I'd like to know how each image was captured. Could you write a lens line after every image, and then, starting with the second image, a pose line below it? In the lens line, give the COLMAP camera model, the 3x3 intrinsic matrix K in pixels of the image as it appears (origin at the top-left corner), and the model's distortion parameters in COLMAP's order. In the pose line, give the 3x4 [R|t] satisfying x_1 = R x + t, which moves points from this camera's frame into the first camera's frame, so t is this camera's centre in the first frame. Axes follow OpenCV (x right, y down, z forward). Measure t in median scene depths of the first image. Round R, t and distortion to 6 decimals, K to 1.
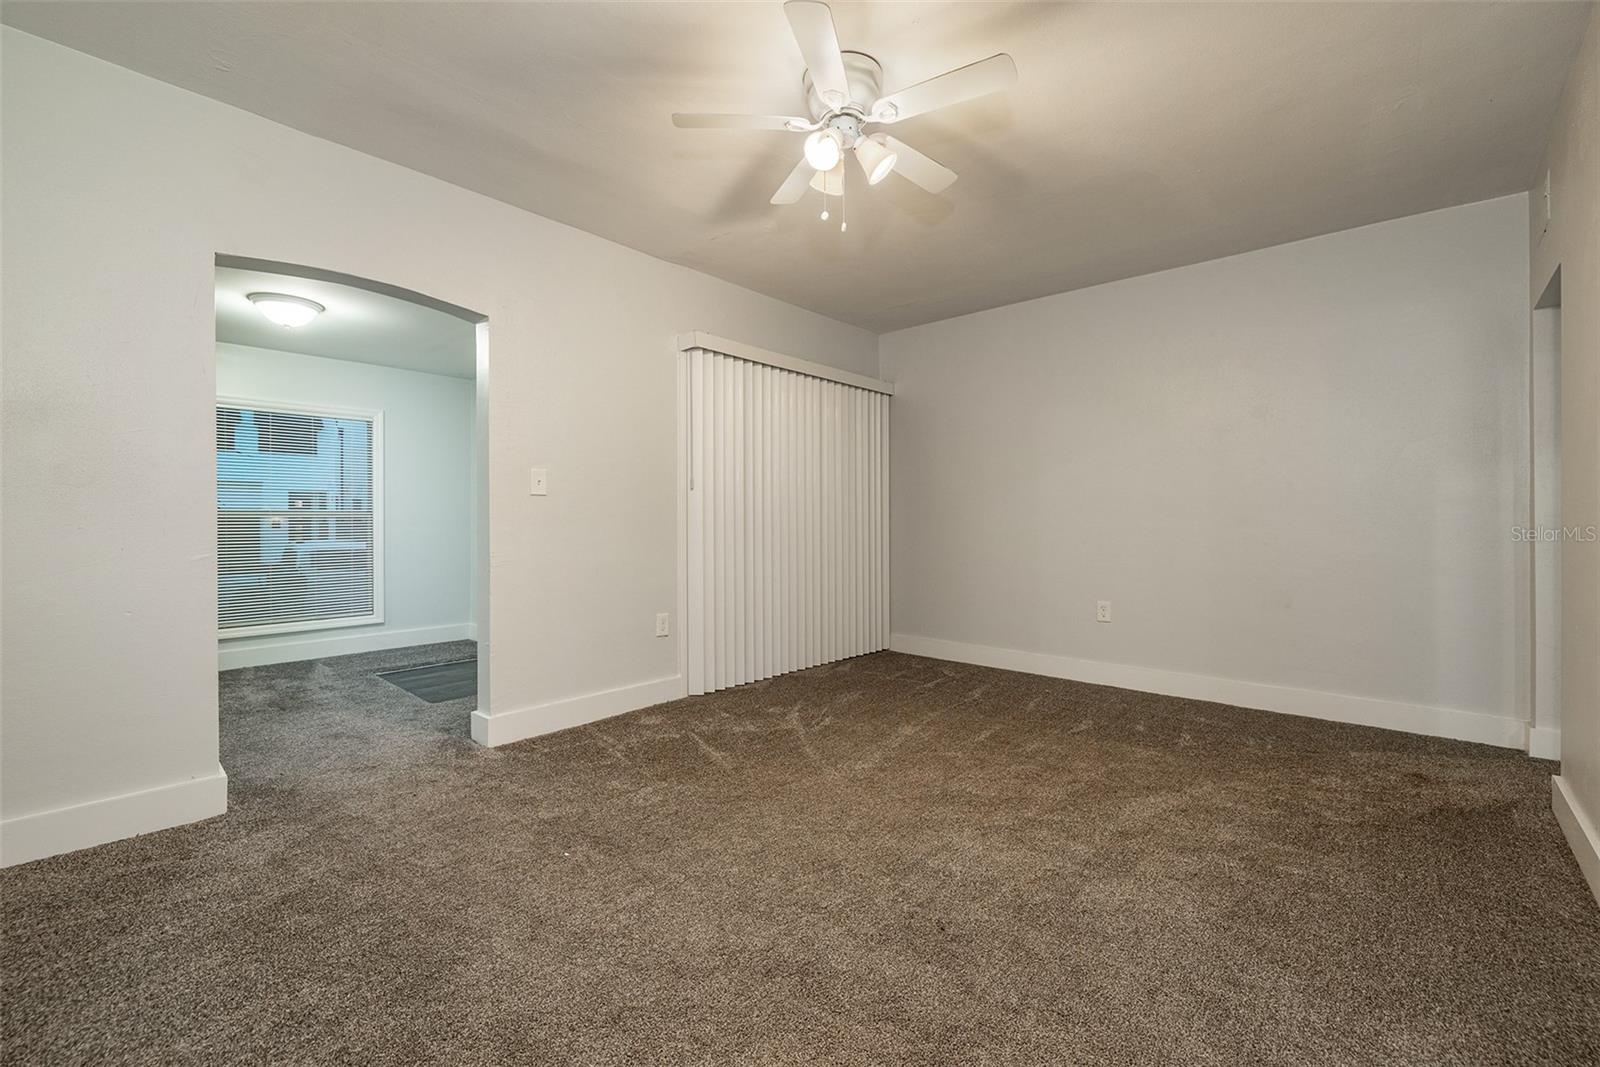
lens RADIAL K [[675.0, 0, 799.3], [0, 675.0, 527.7], [0, 0, 1]] dist [0.002938, -0.000079]
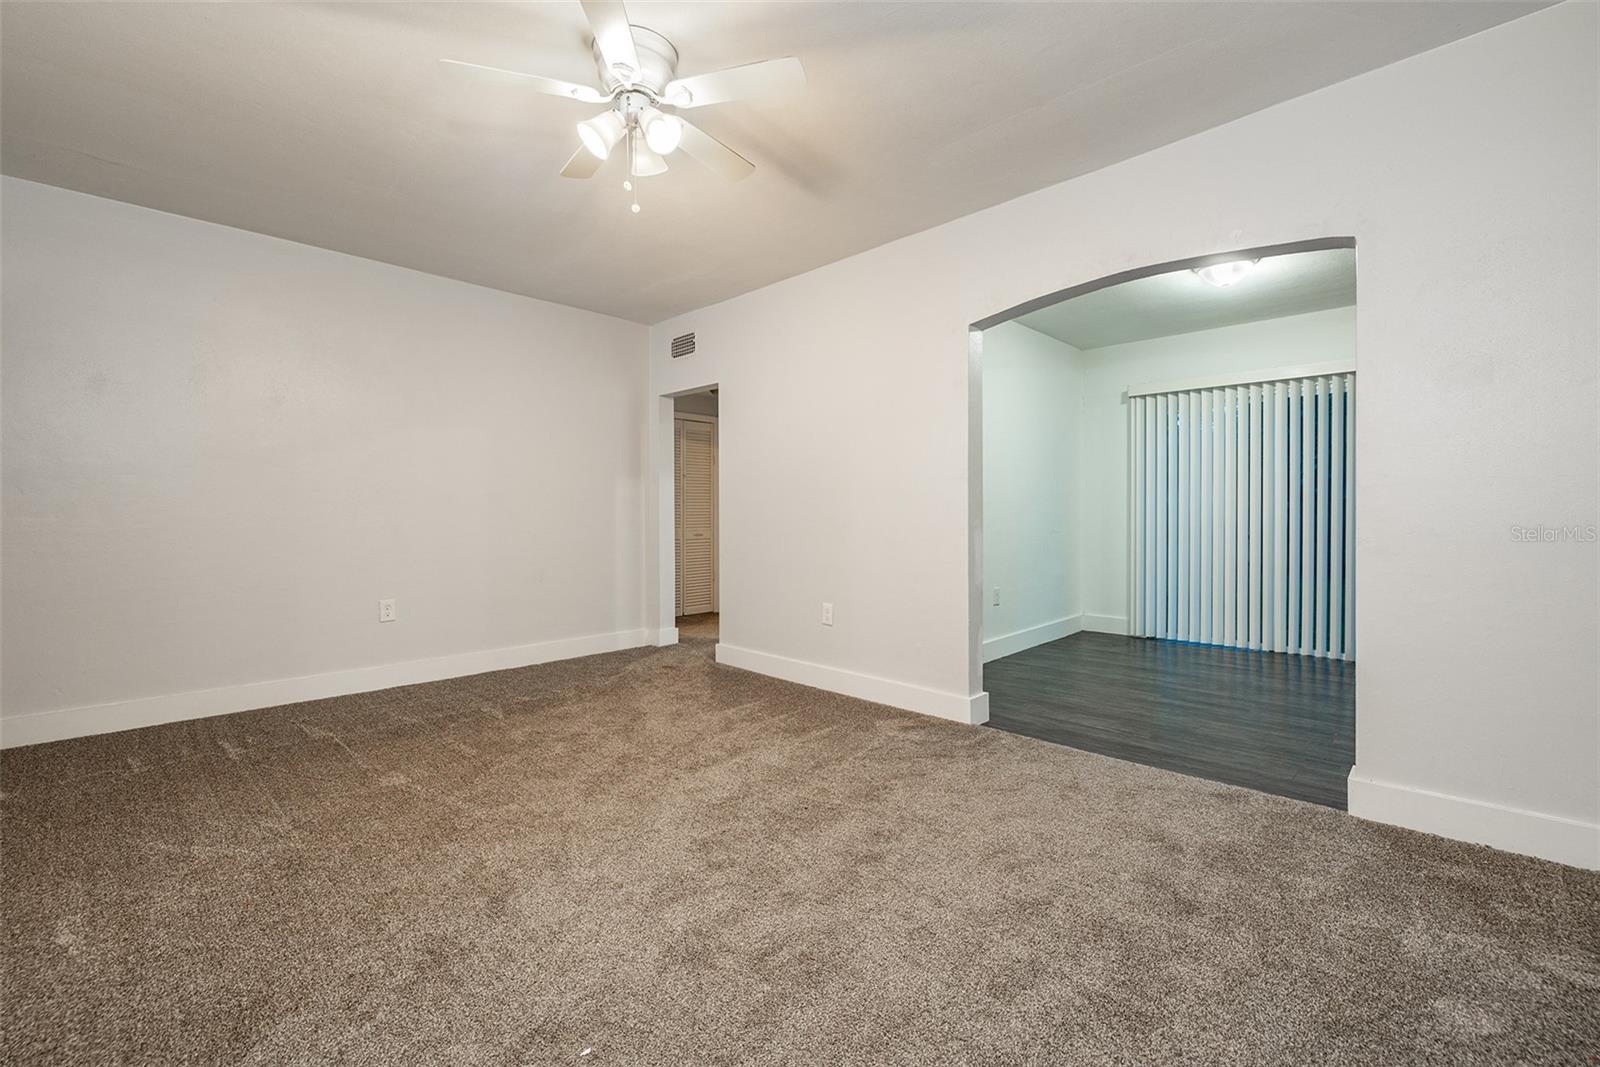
lens RADIAL K [[675.0, 0, 799.3], [0, 675.0, 527.7], [0, 0, 1]] dist [0.002938, -0.000079]
pose [[0.031201, -0.016097, 0.999383, -0.651883], [0.008938, 0.999835, 0.015825, -0.002859], [-0.999473, 0.008439, 0.031340, 0.536331]]
